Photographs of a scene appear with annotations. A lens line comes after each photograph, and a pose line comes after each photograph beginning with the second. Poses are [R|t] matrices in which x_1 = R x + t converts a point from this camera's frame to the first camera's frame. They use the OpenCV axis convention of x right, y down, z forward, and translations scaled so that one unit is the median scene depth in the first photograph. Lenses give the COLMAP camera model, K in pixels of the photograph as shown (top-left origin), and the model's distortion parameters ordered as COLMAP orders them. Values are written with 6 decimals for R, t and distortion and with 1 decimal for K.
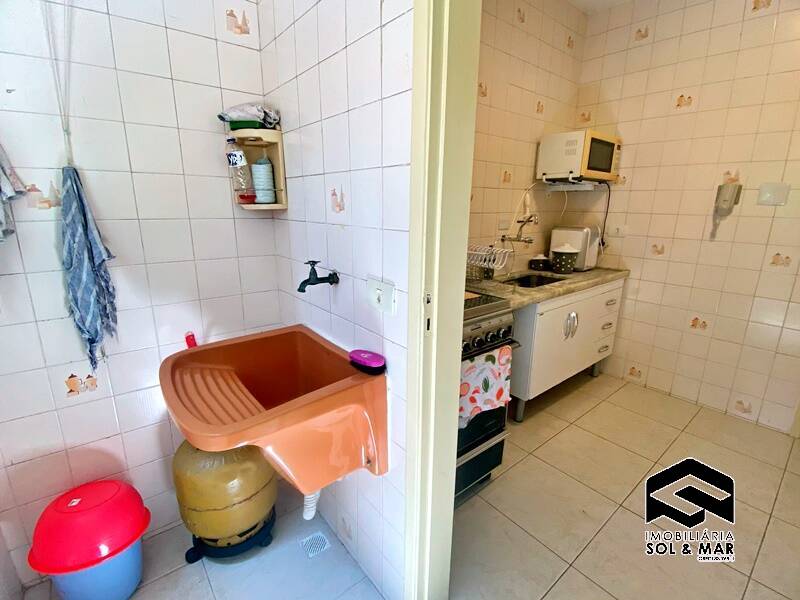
lens RADIAL K [[366.0, 0, 398.3], [0, 366.0, 296.8], [0, 0, 1]] dist [0.037656, -0.032627]
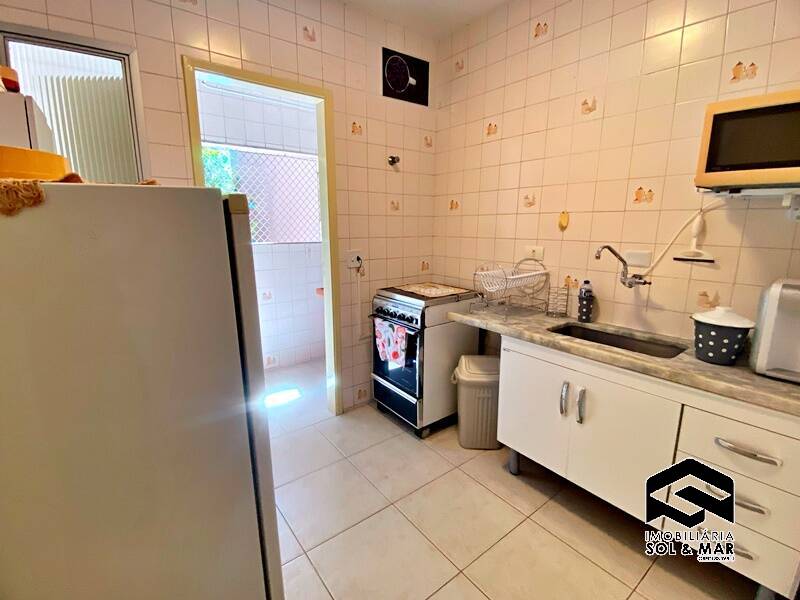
lens RADIAL K [[366.0, 0, 398.3], [0, 366.0, 296.8], [0, 0, 1]] dist [0.037656, -0.032627]
pose [[-0.023858, 0.187592, -0.981957, 1.870251], [-0.244775, 0.951244, 0.187671, -0.273286], [0.969286, 0.244836, 0.023223, 1.003861]]
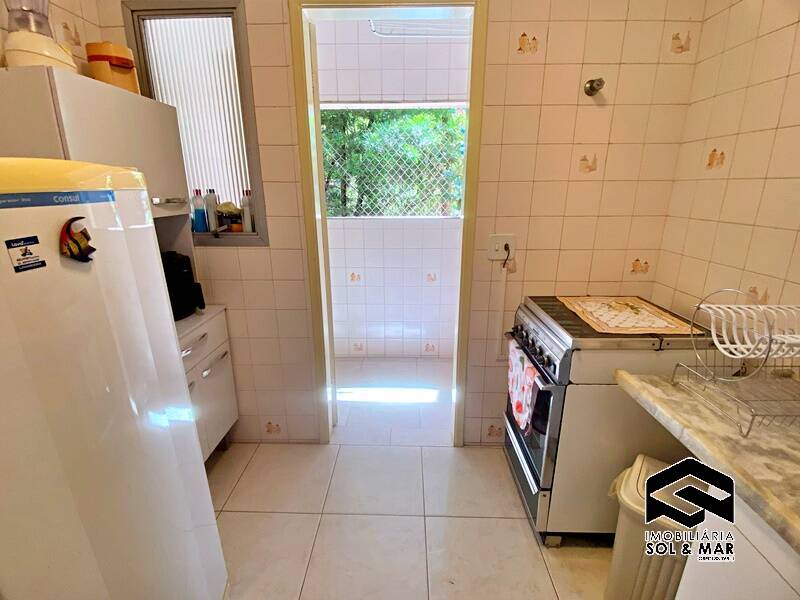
lens RADIAL K [[366.0, 0, 398.3], [0, 366.0, 296.8], [0, 0, 1]] dist [0.037656, -0.032627]
pose [[-0.649088, 0.205204, -0.732514, 1.232422], [-0.187577, 0.890022, 0.415542, -0.364594], [0.737225, 0.407126, -0.539211, 1.279672]]
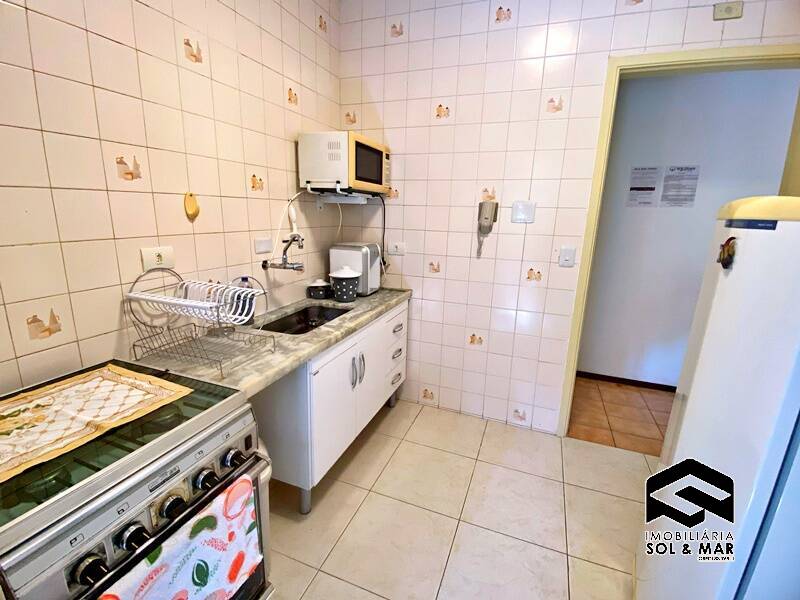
lens RADIAL K [[366.0, 0, 398.3], [0, 366.0, 296.8], [0, 0, 1]] dist [0.037656, -0.032627]
pose [[0.870535, -0.101750, 0.481473, 0.284853], [0.103723, 0.994349, 0.022599, -0.153004], [-0.481052, 0.030267, 0.876170, 0.397018]]
